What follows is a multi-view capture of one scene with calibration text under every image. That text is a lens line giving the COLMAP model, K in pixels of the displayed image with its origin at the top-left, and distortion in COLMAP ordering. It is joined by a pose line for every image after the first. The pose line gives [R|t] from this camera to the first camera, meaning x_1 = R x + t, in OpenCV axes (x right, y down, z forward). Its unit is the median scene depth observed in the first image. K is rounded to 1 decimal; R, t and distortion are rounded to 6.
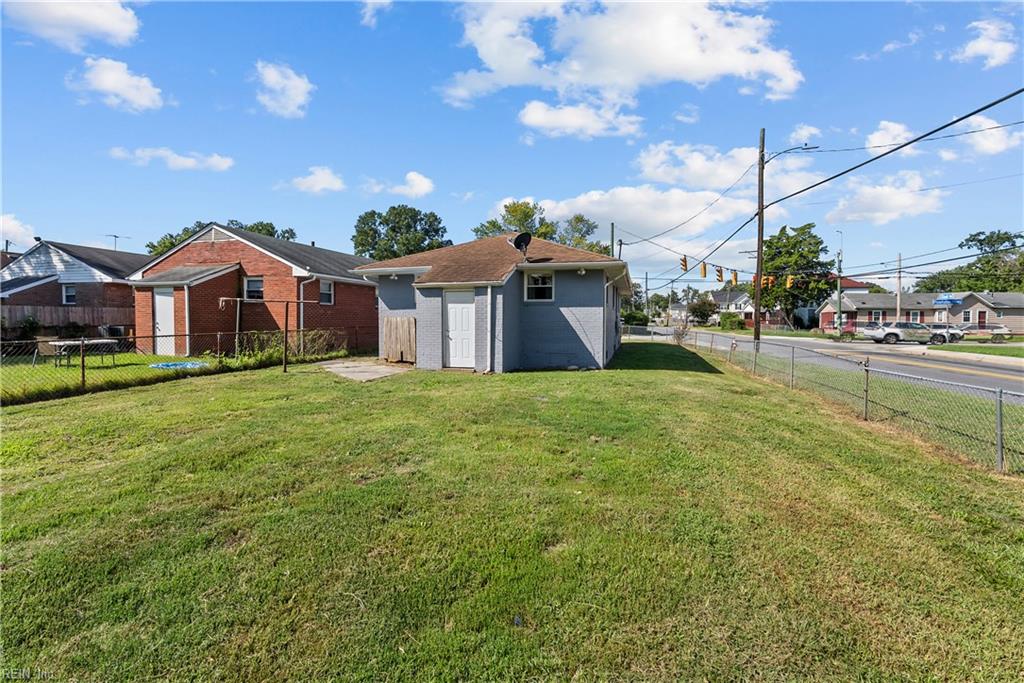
lens RADIAL K [[465.5, 0, 513.8], [0, 465.5, 330.2], [0, 0, 1]] dist [0.000010, 0.000722]
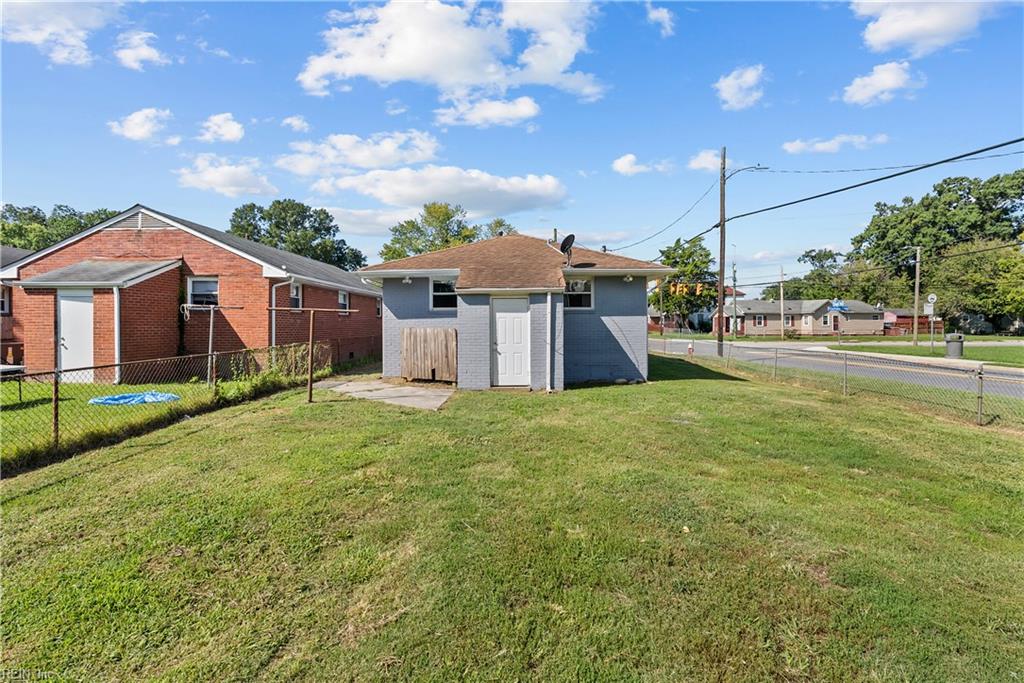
lens RADIAL K [[465.5, 0, 513.8], [0, 465.5, 330.2], [0, 0, 1]] dist [0.000010, 0.000722]
pose [[0.969935, -0.009688, 0.243173, -0.251799], [0.011902, 0.999900, -0.007637, -0.013522], [-0.243075, 0.010302, 0.969953, 0.121032]]
